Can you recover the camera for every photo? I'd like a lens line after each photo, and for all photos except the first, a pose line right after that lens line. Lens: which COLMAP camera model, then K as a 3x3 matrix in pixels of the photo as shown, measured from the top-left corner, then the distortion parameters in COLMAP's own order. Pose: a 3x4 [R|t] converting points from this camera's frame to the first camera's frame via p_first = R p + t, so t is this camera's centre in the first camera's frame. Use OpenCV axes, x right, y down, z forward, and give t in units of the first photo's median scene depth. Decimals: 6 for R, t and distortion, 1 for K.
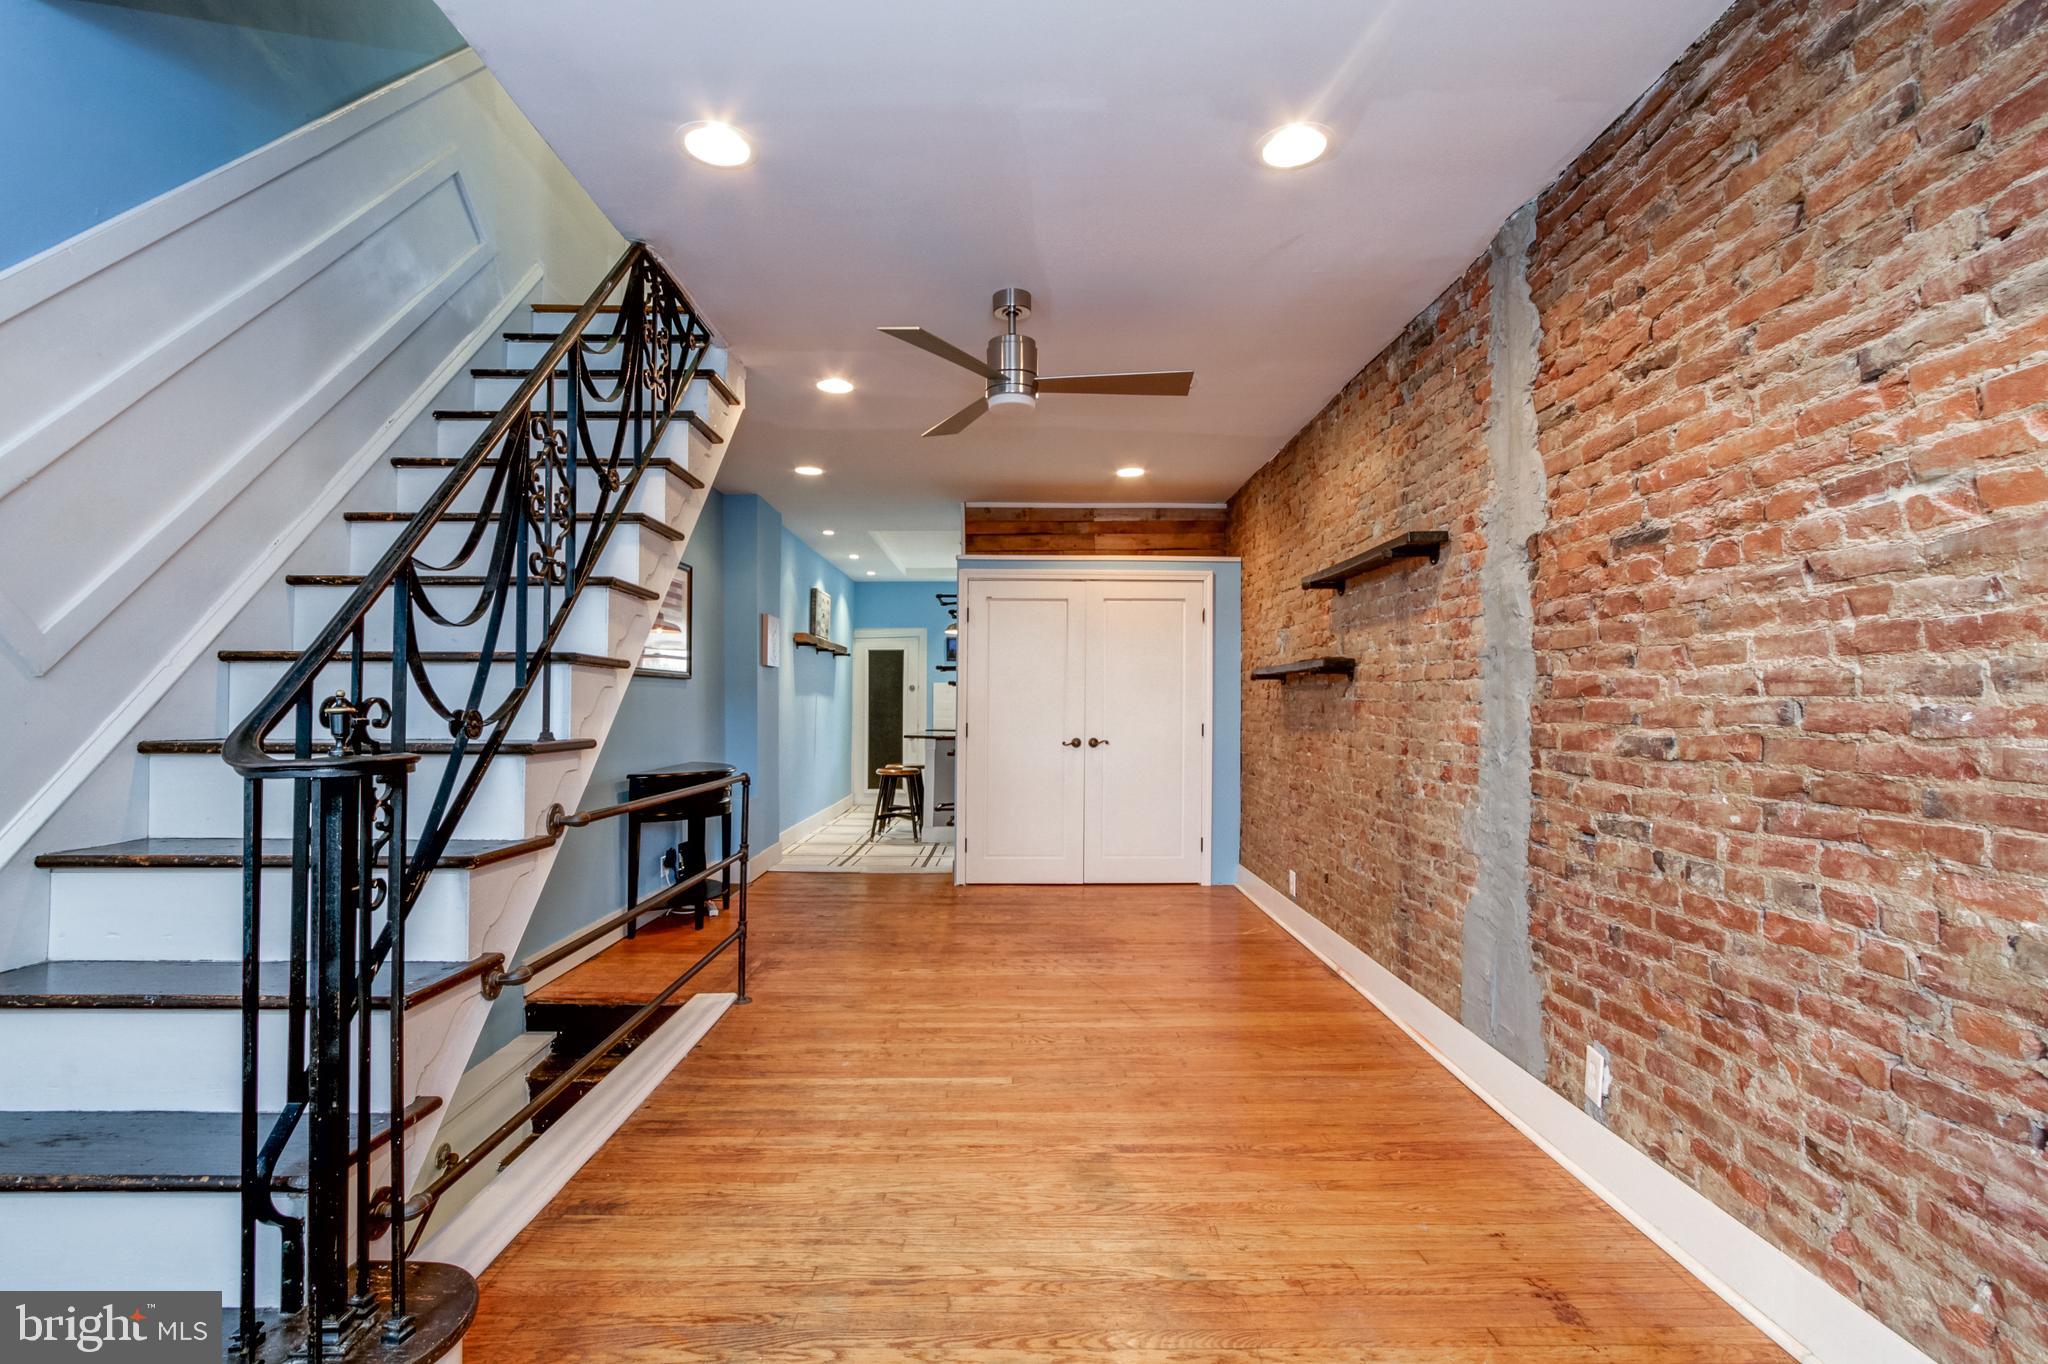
lens RADIAL K [[951.8, 0, 1025.0], [0, 951.8, 703.7], [0, 0, 1]] dist [-0.009686, 0.002993]
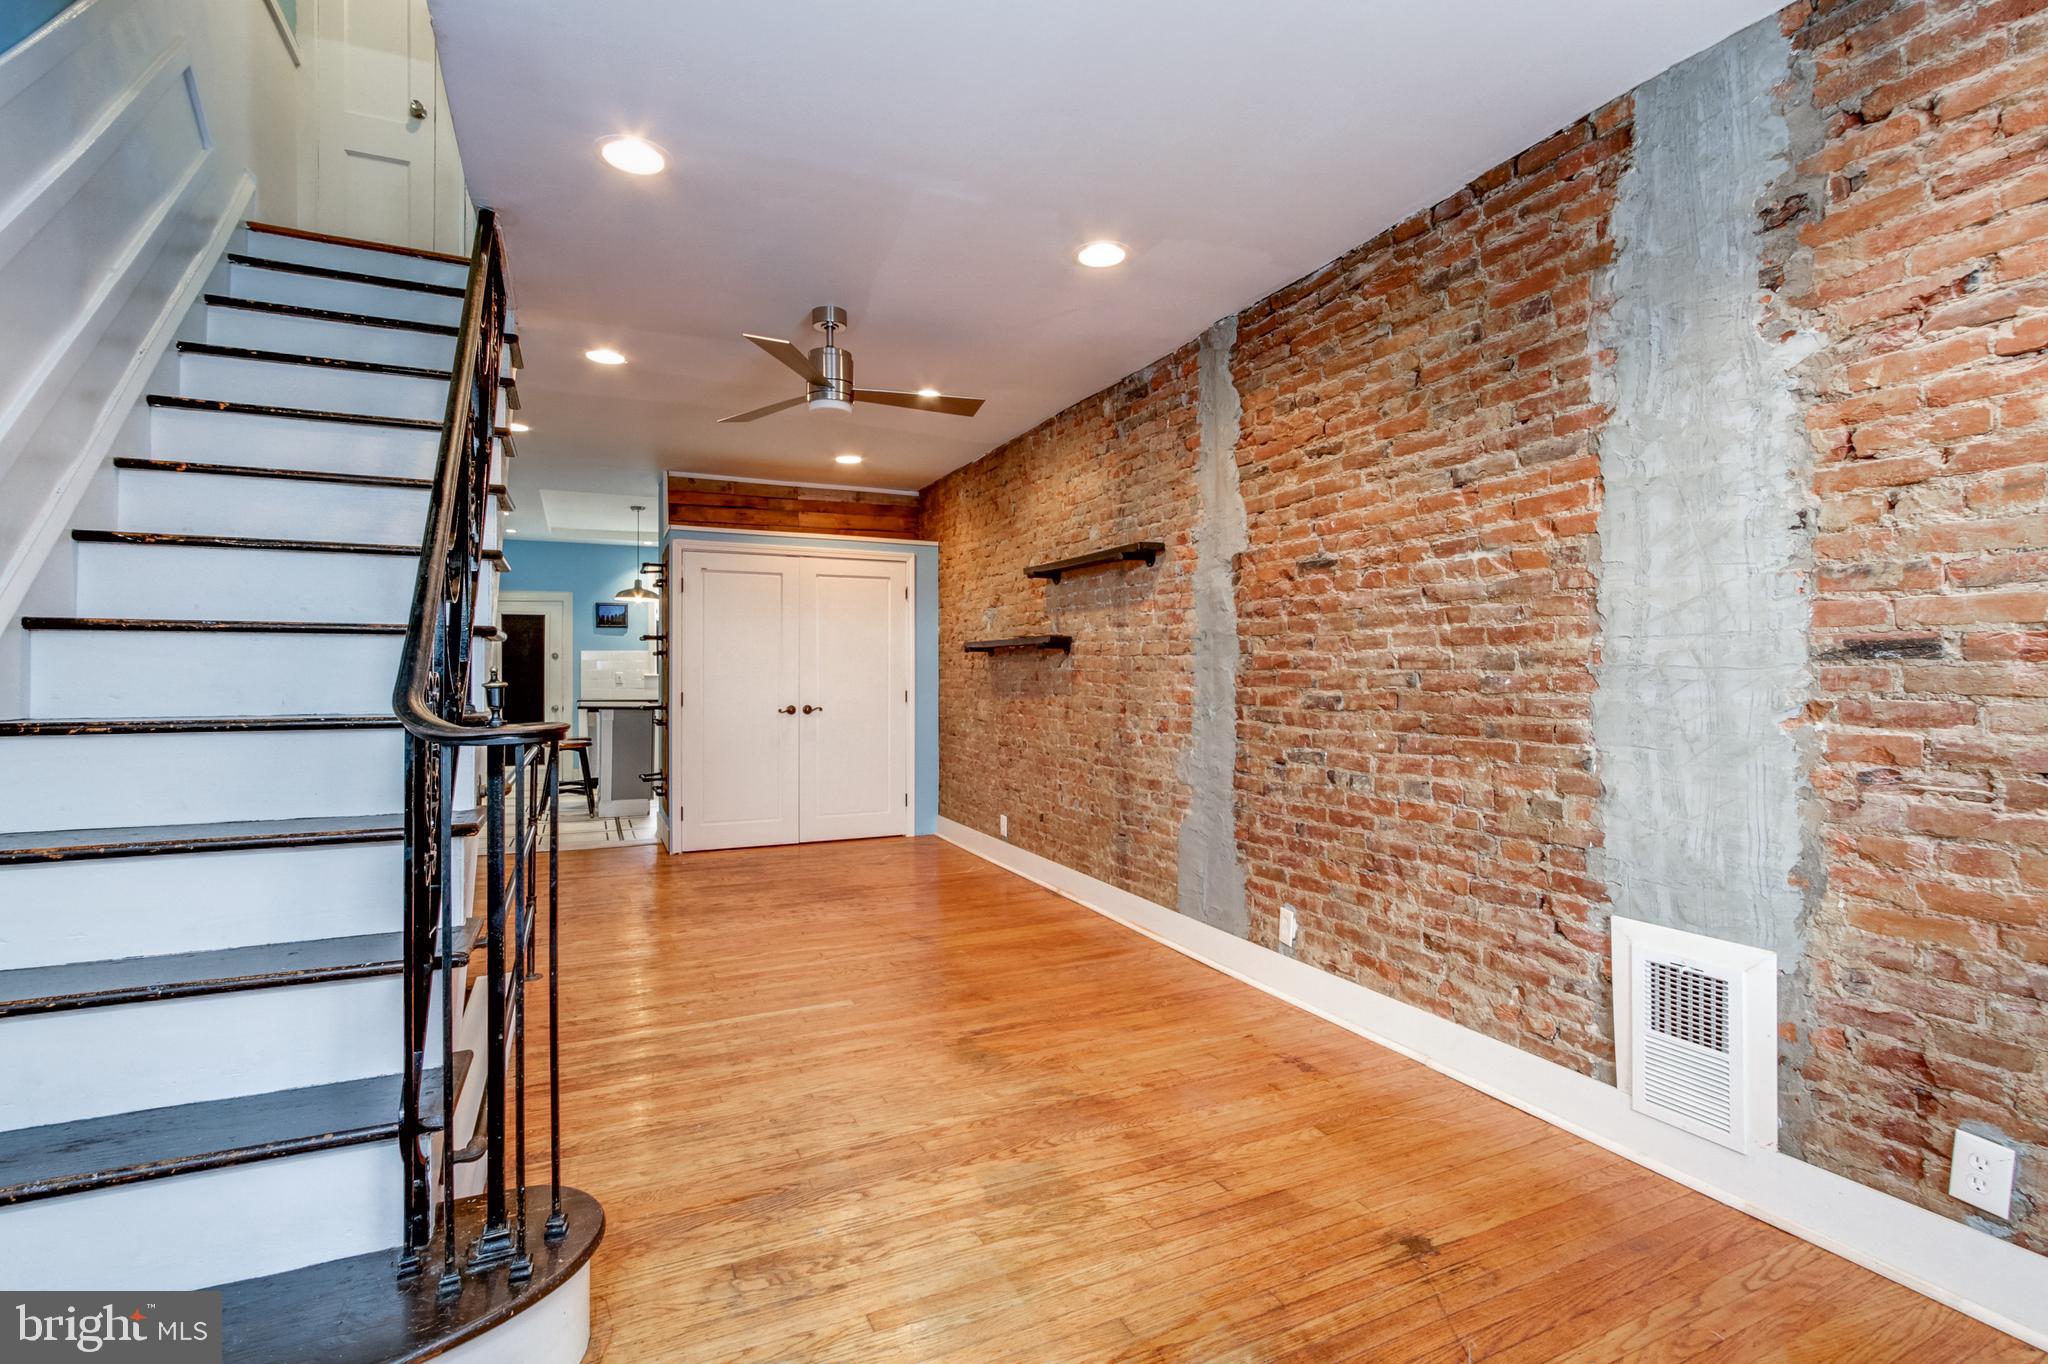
lens RADIAL K [[951.8, 0, 1035.7], [0, 951.8, 674.8], [0, 0, 1]] dist [-0.009686, 0.002993]
pose [[0.907528, -0.004907, 0.419962, -0.281788], [0.003097, 0.999983, 0.004994, -0.005267], [-0.419979, -0.003231, 0.907528, -0.132725]]
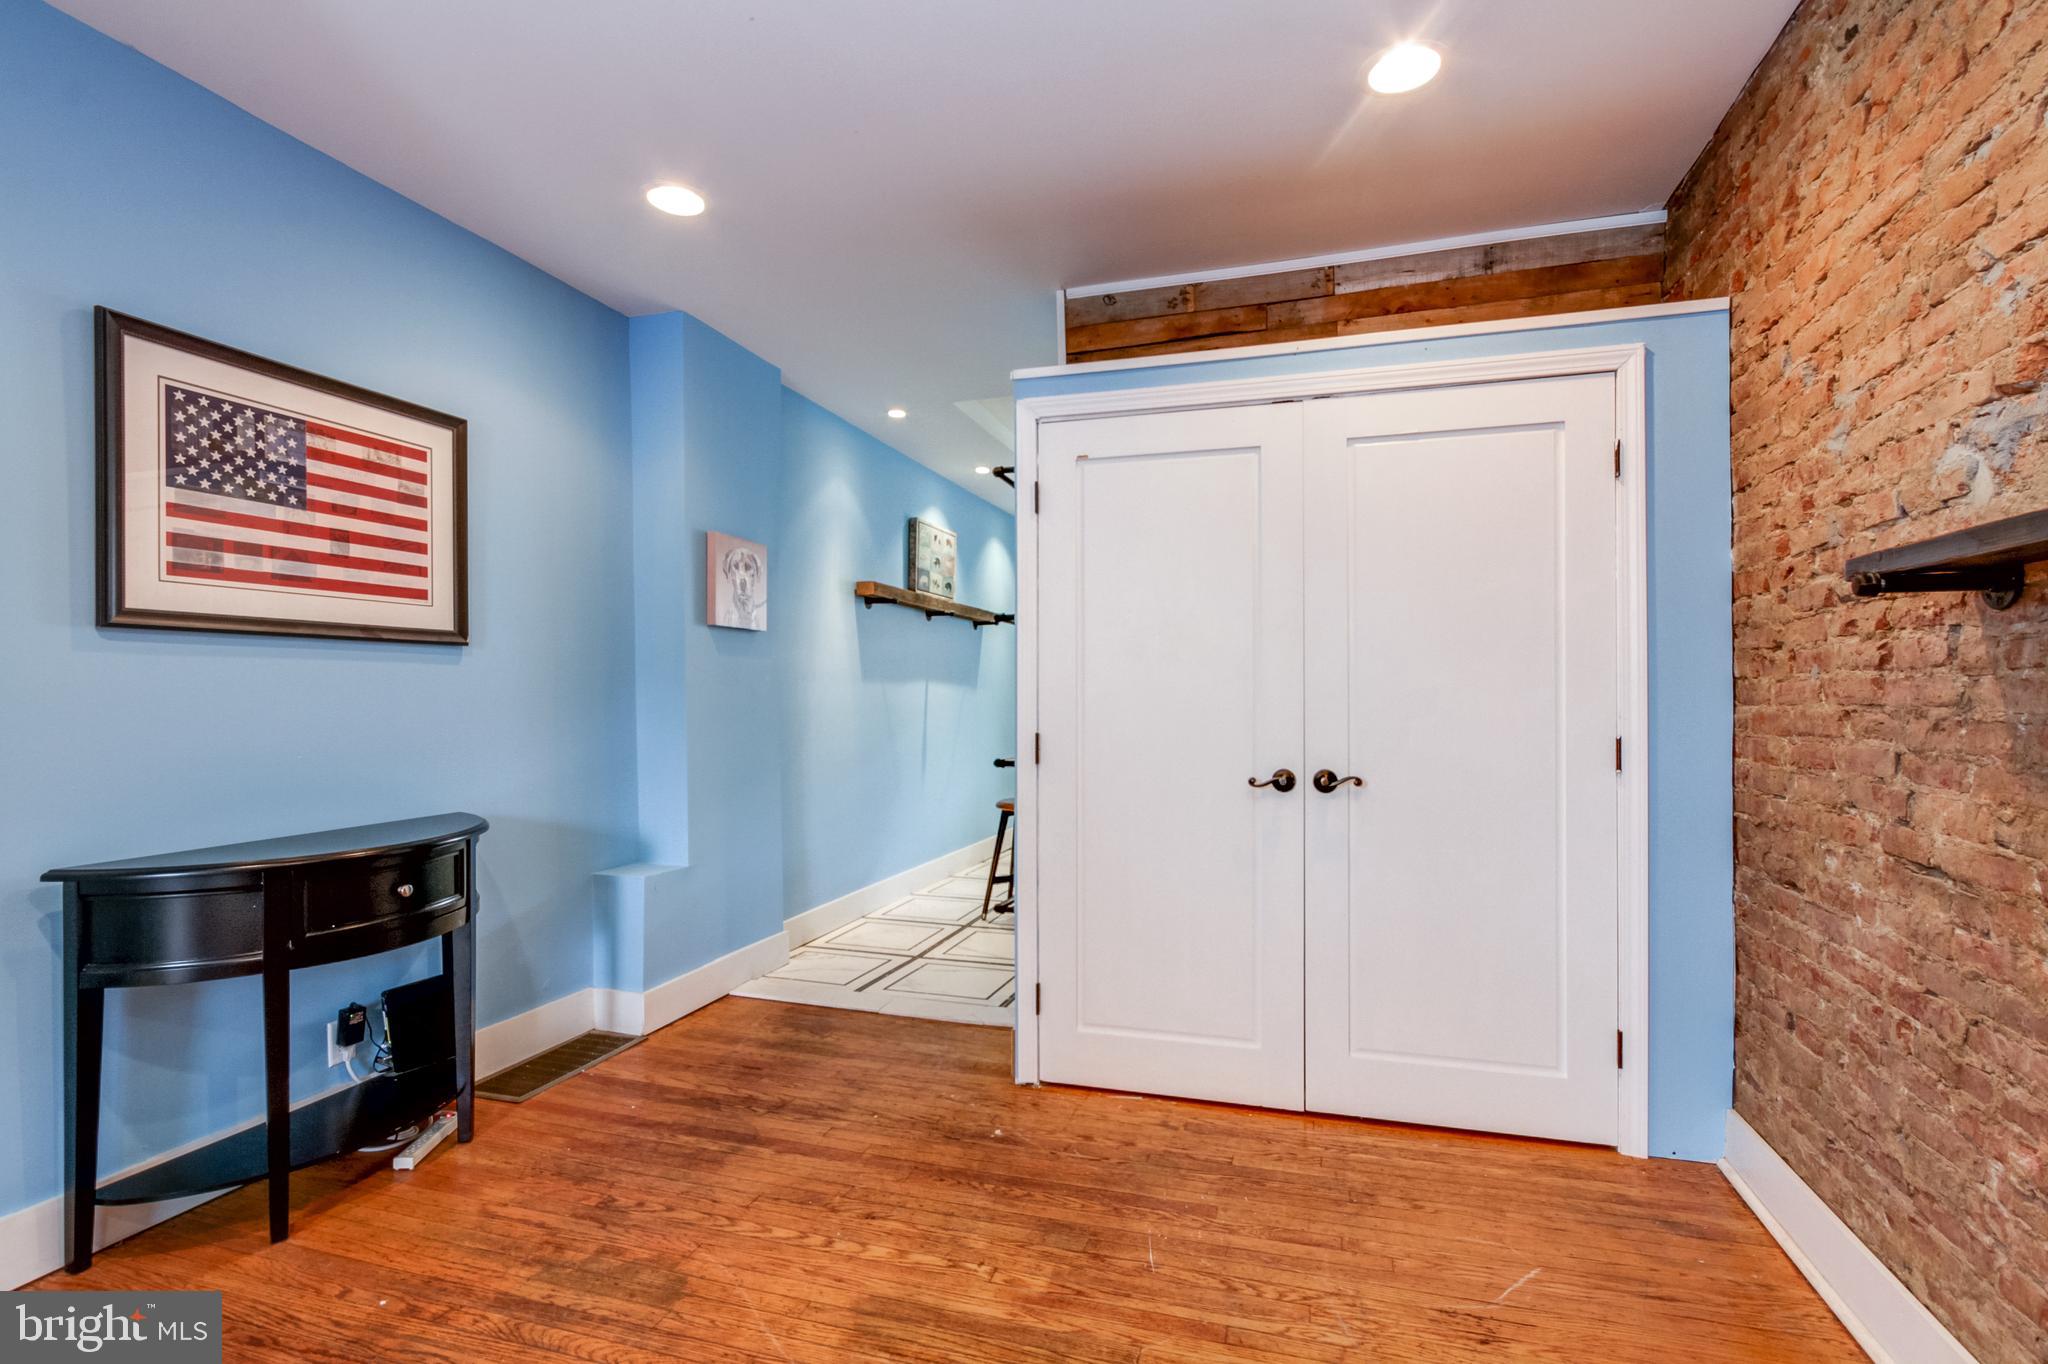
lens RADIAL K [[951.8, 0, 1042.0], [0, 951.8, 694.1], [0, 0, 1]] dist [-0.009686, 0.002993]
pose [[0.953160, -0.007421, -0.302375, 0.158639], [0.006594, 0.999971, -0.003753, 0.005913], [0.302394, 0.001583, 0.953182, 1.117871]]
